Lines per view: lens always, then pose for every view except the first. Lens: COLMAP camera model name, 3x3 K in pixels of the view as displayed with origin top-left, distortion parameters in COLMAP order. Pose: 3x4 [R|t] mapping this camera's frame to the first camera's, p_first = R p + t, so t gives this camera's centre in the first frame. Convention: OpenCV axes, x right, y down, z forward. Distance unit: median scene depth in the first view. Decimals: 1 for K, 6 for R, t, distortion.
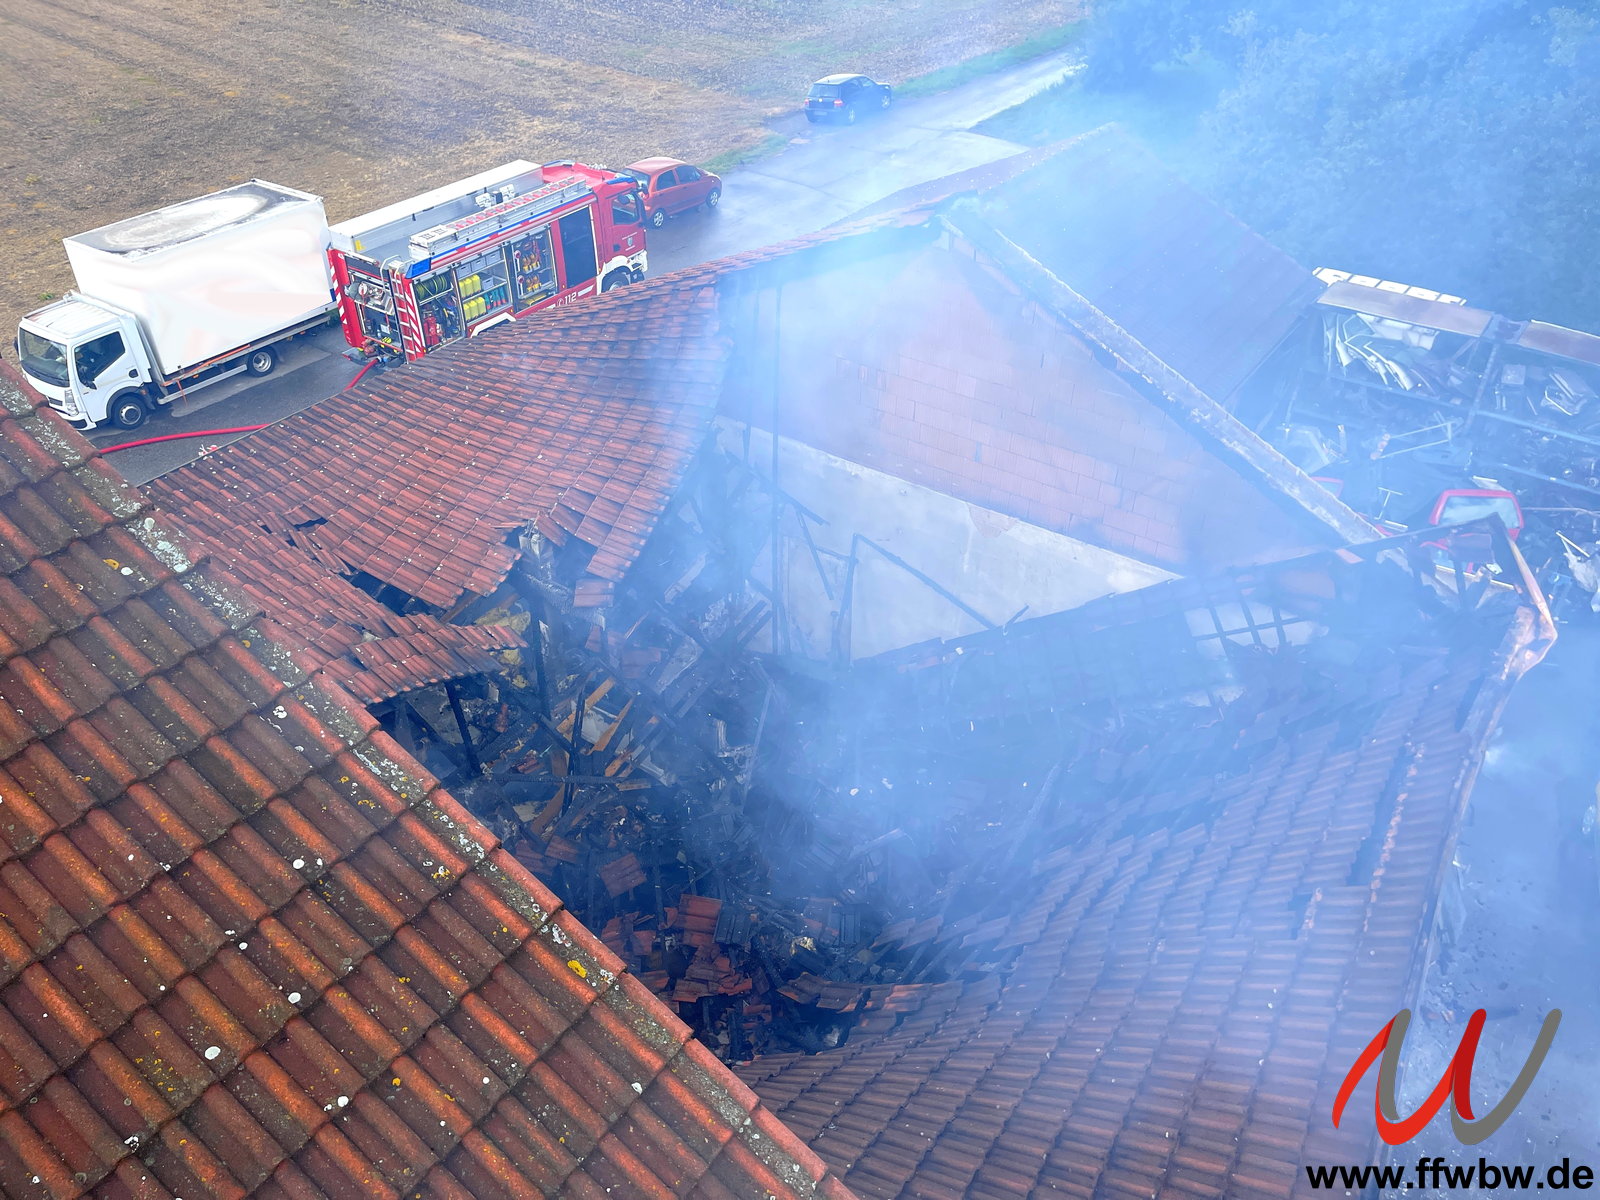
lens RADIAL K [[1210.7, 0, 826.5], [0, 1210.7, 569.5], [0, 0, 1]] dist [0.058146, -0.078919]
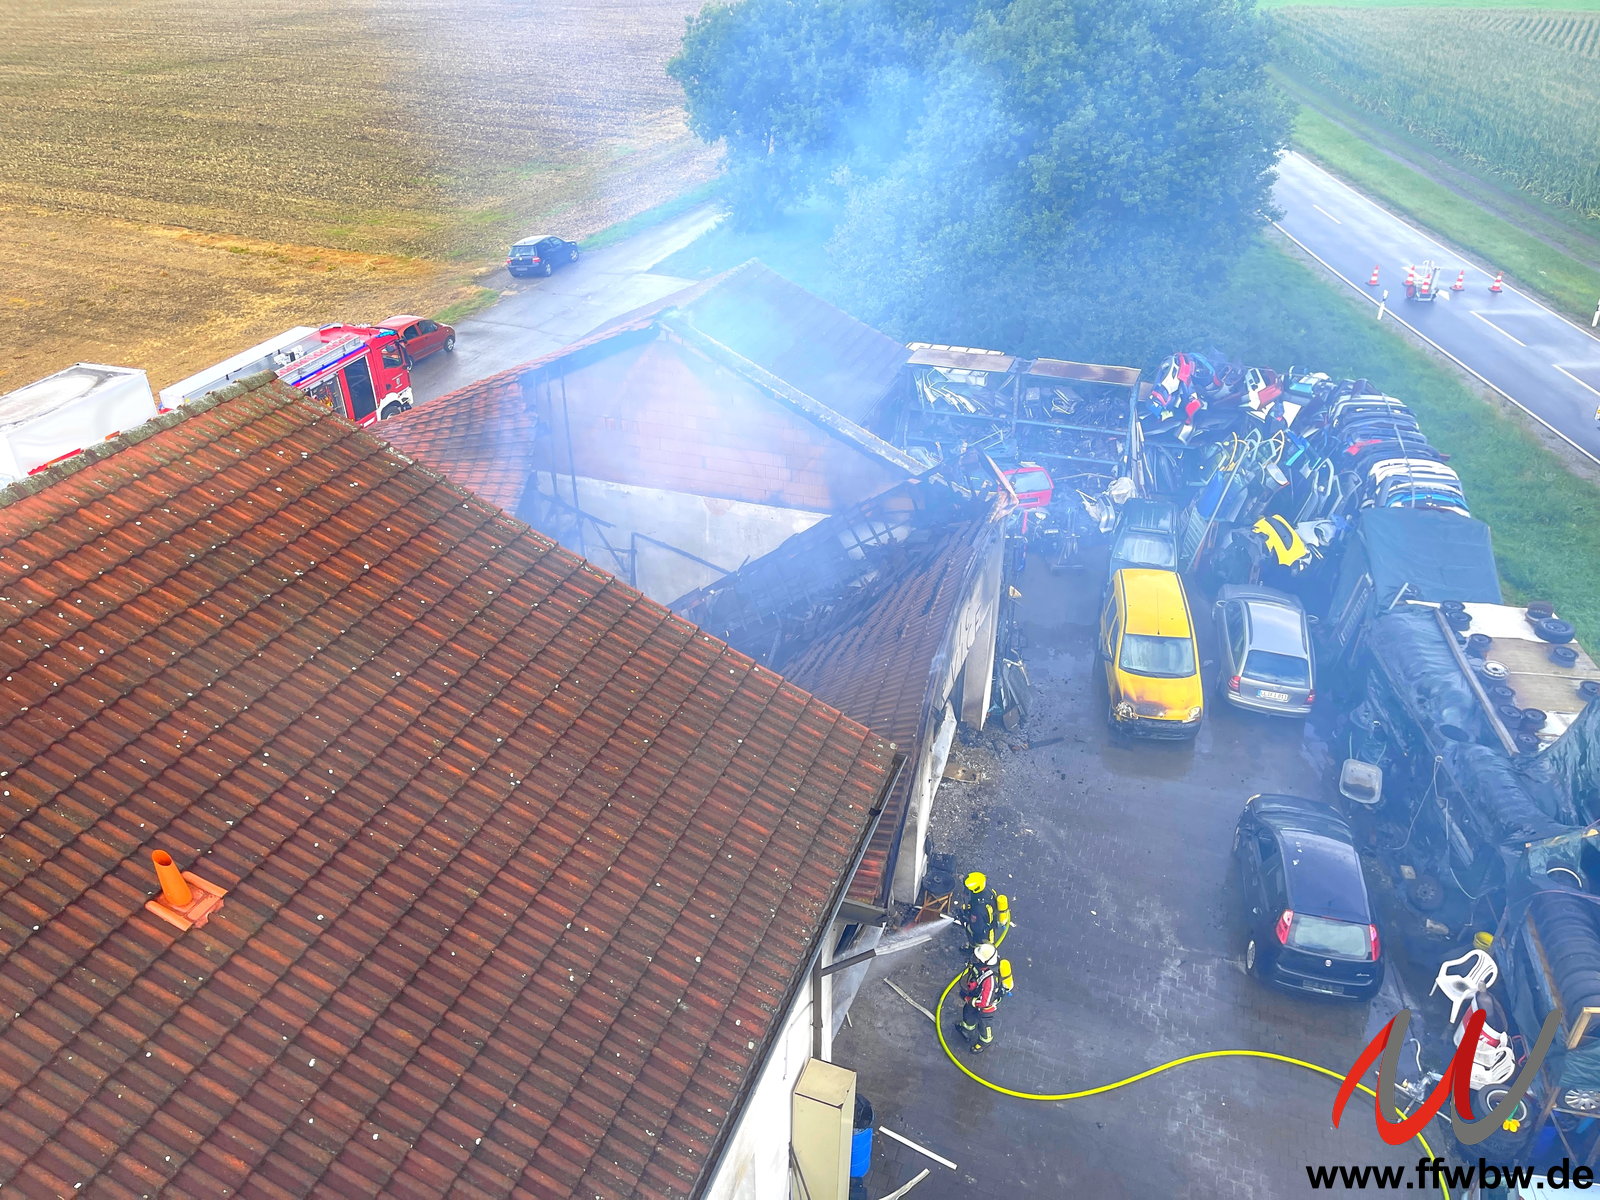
lens RADIAL K [[1210.7, 0, 806.4], [0, 1210.7, 601.5], [0, 0, 1]] dist [0.058146, -0.078919]
pose [[0.965888, -0.148801, 0.211941, -0.057913], [0.165436, 0.984209, -0.062952, 0.108881], [-0.199227, 0.095867, 0.975253, -0.304163]]
